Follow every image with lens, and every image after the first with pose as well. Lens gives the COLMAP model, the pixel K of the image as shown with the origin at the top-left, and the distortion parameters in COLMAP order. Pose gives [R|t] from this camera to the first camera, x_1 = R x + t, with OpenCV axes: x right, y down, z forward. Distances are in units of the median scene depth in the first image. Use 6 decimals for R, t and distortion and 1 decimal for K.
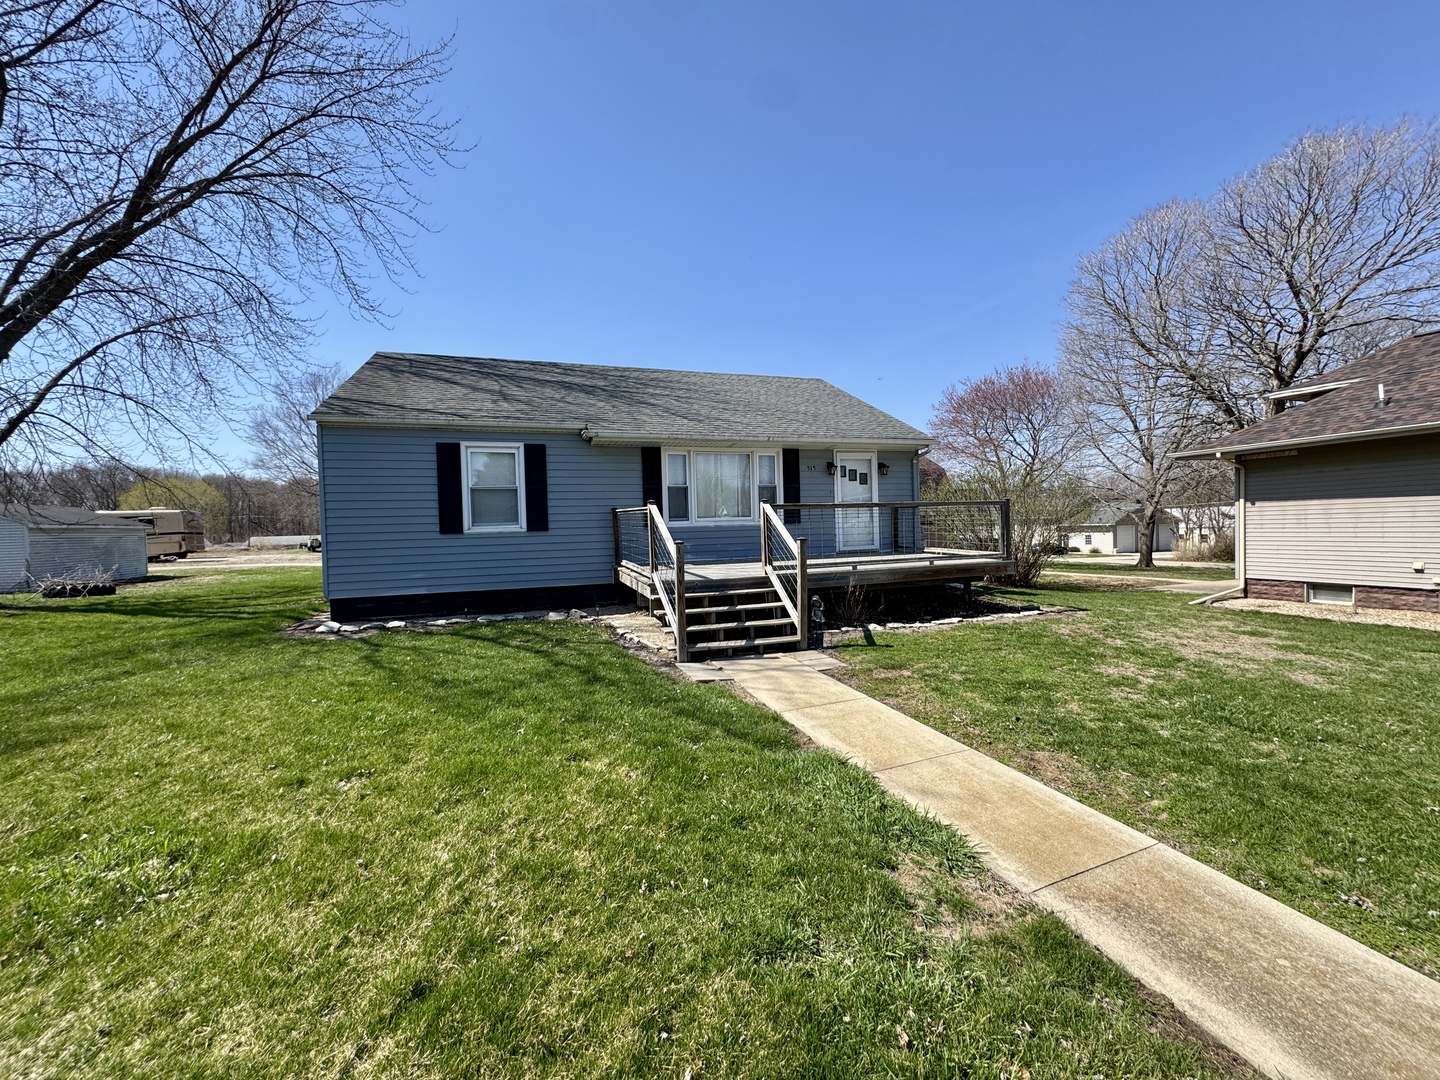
lens RADIAL K [[571.9, 0, 721.3], [0, 571.9, 539.6], [0, 0, 1]] dist [-0.003331, 0.000256]
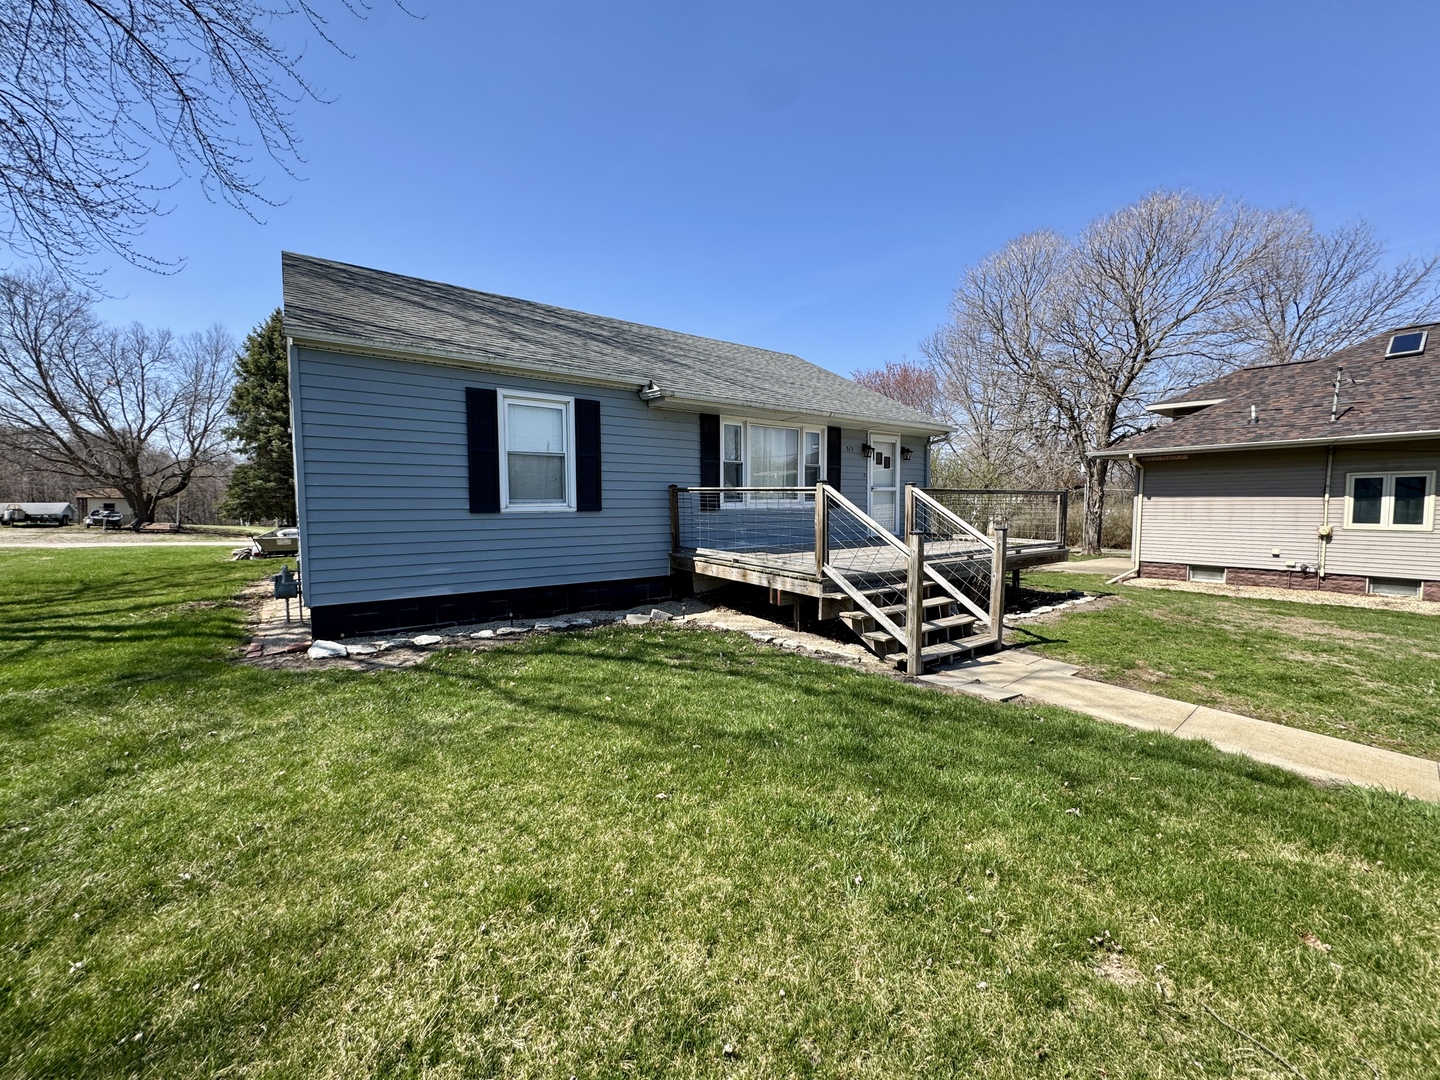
lens RADIAL K [[571.9, 0, 721.3], [0, 571.9, 539.6], [0, 0, 1]] dist [-0.003331, 0.000256]
pose [[0.952045, 0.004630, 0.305922, -0.348500], [-0.016070, 0.999262, 0.034889, -0.005521], [-0.305534, -0.038133, 0.951417, 0.171238]]
